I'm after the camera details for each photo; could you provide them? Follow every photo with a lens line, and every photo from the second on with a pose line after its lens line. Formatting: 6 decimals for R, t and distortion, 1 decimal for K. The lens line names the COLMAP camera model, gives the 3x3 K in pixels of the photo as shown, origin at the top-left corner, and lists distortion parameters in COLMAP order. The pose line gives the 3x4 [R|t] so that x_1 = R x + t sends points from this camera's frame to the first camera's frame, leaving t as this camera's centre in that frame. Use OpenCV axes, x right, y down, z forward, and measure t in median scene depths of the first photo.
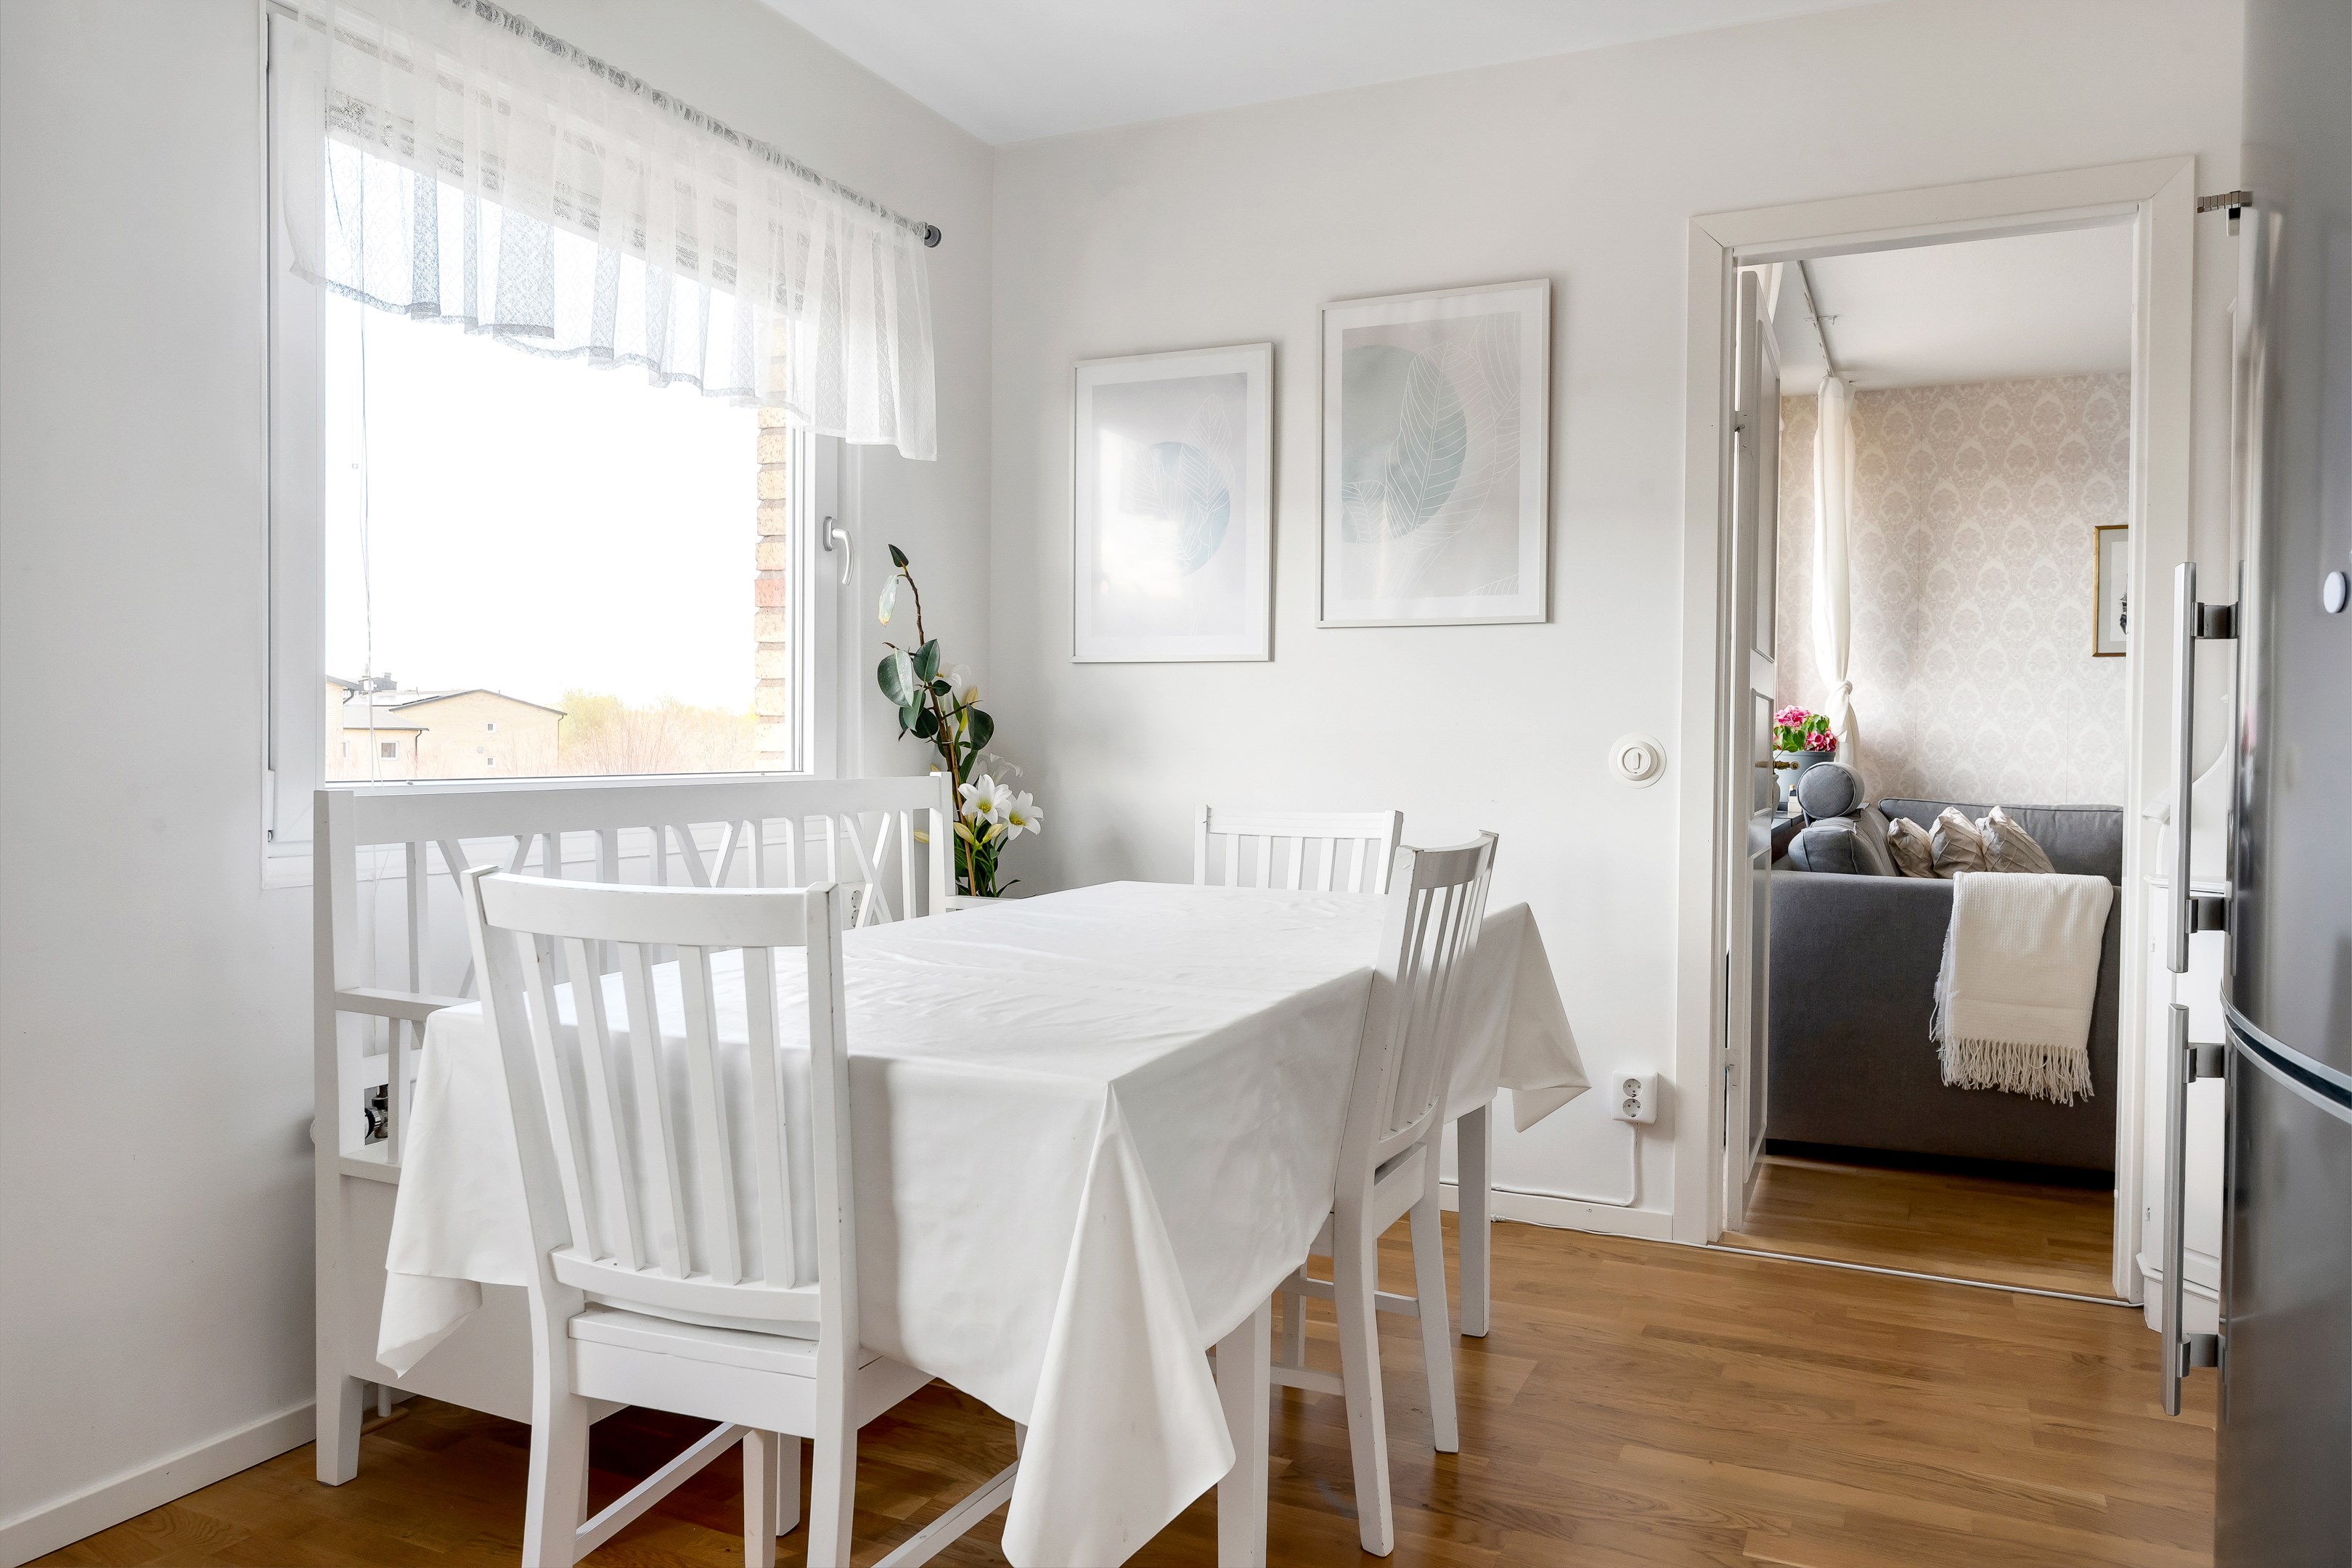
lens RADIAL K [[1454.1, 0, 1183.7], [0, 1454.1, 761.8], [0, 0, 1]] dist [0.002603, -0.000140]
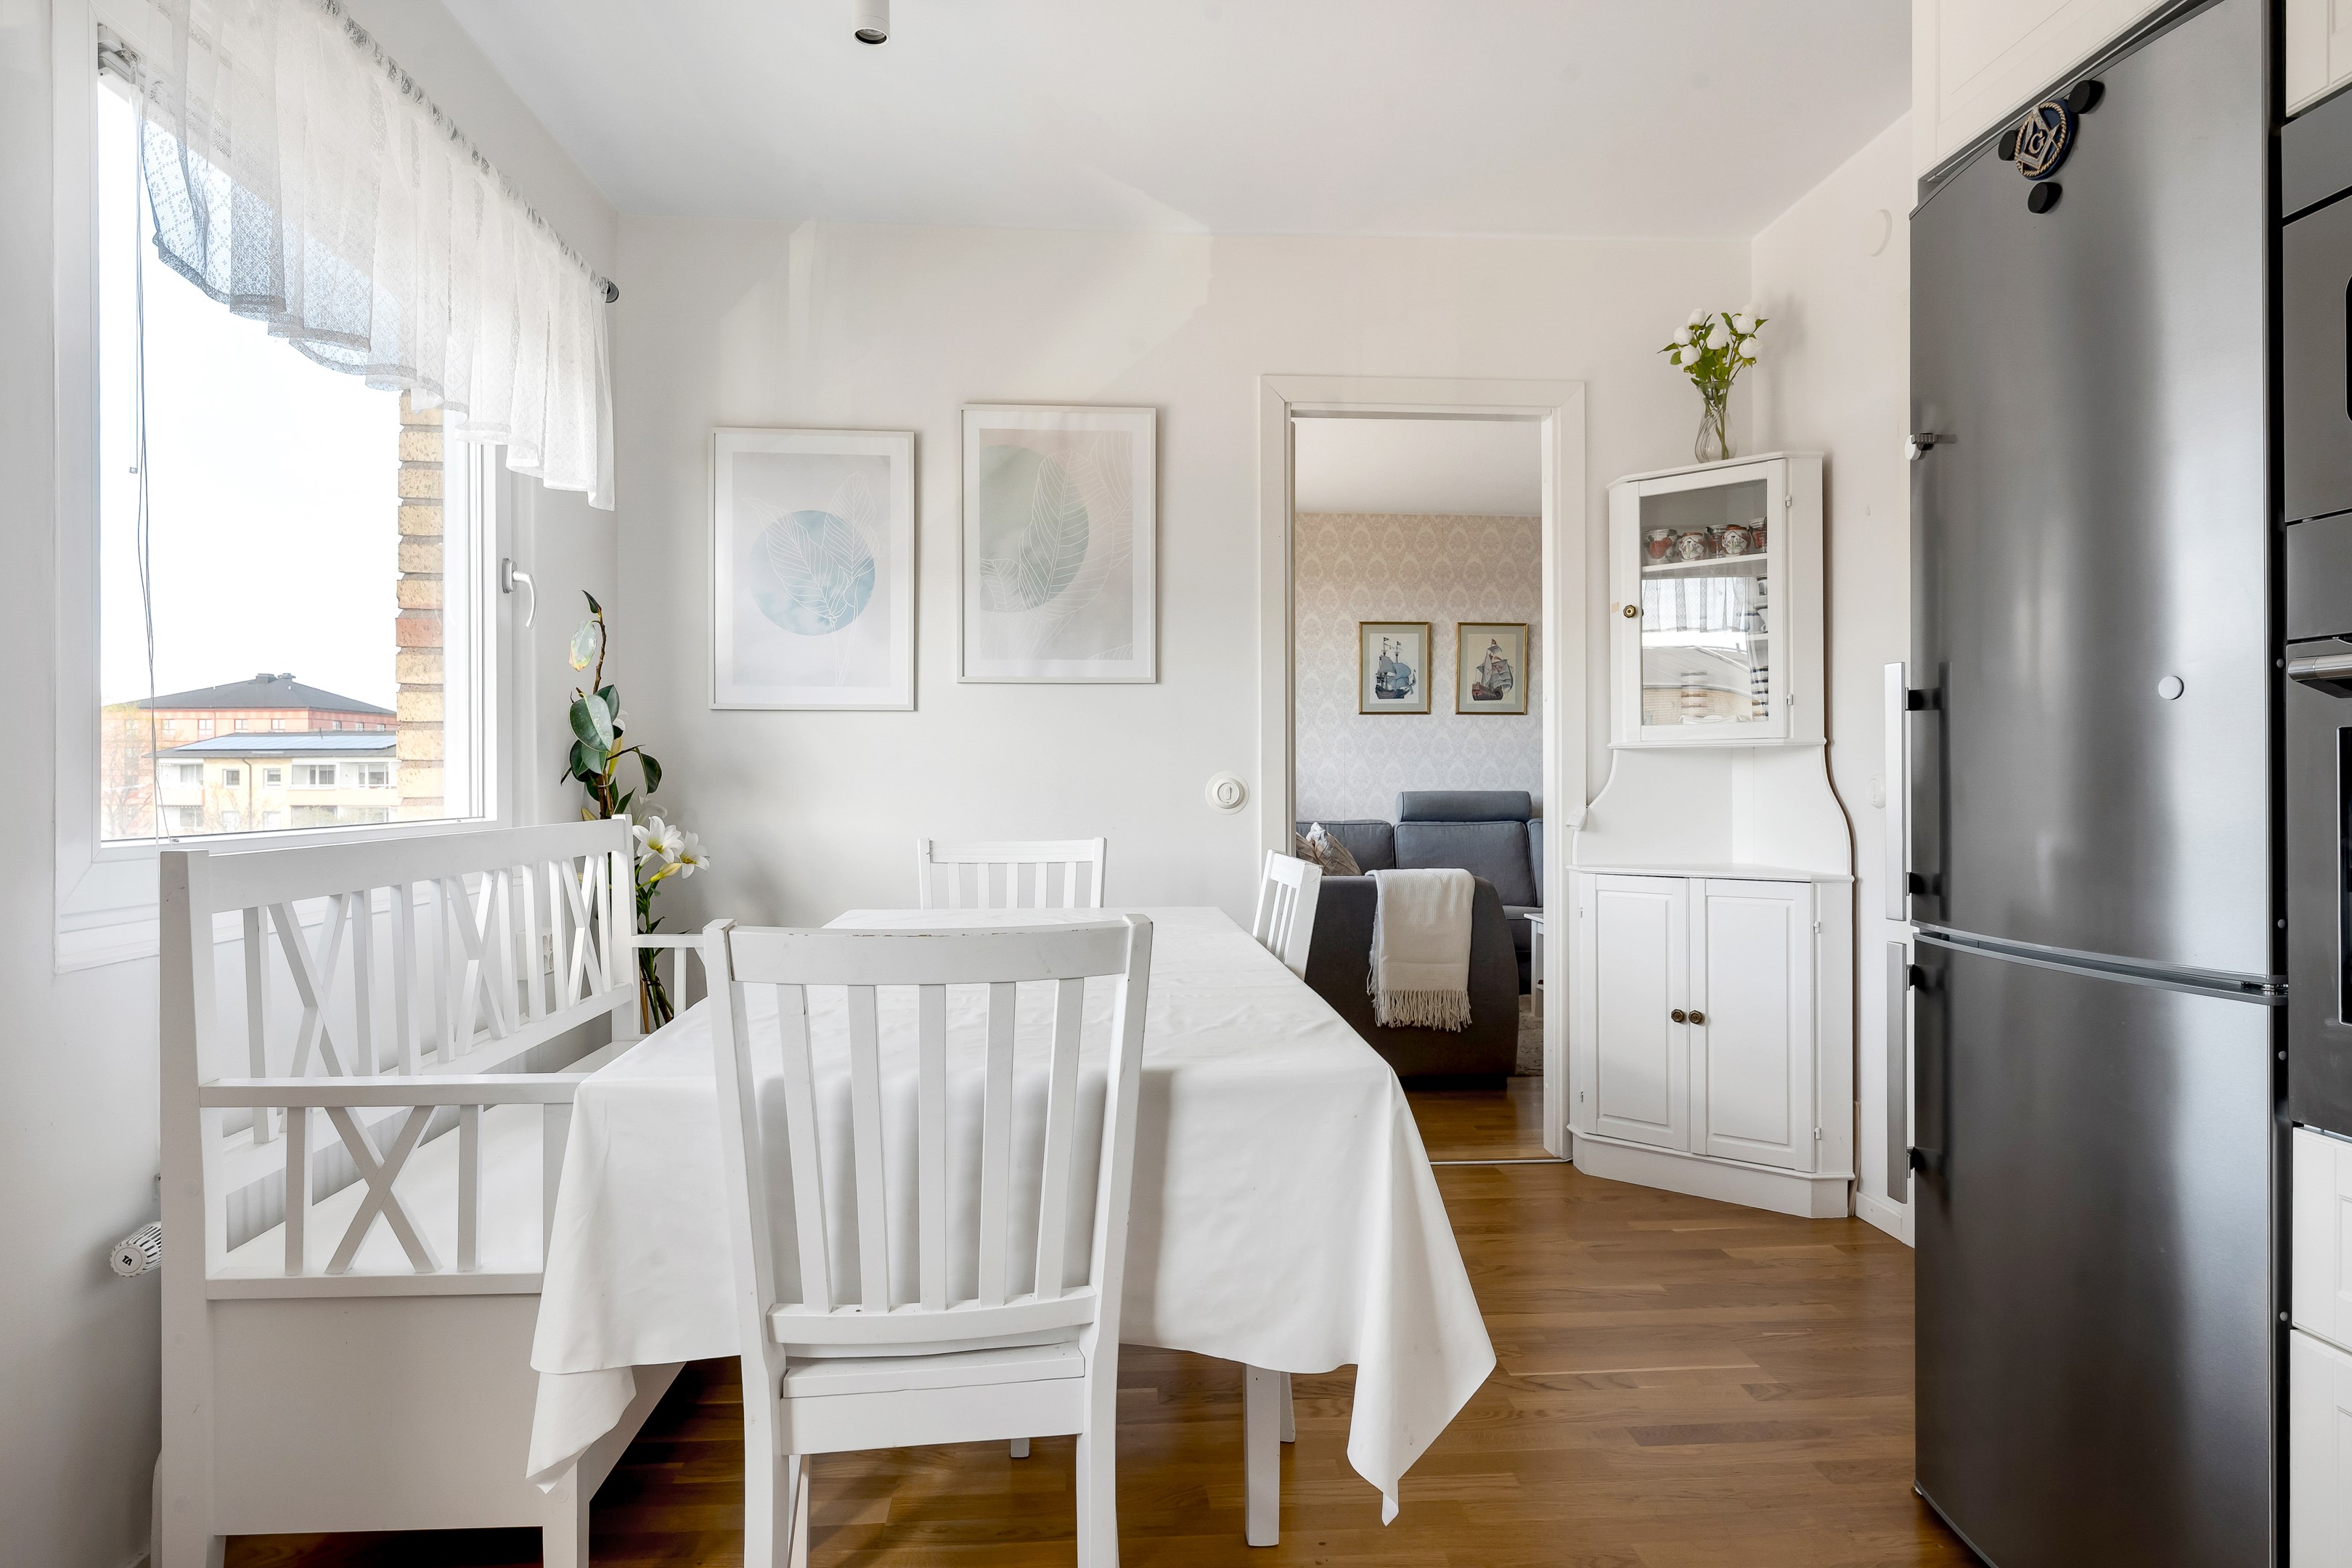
lens RADIAL K [[1232.6, 0, 1172.2], [0, 1232.6, 780.0], [0, 0, 1]] dist [0.000936, -0.000955]
pose [[0.895717, -0.010804, 0.444493, -0.201219], [0.016622, 0.999820, -0.009195, -0.002985], [-0.444314, 0.015624, 0.895735, 0.048915]]
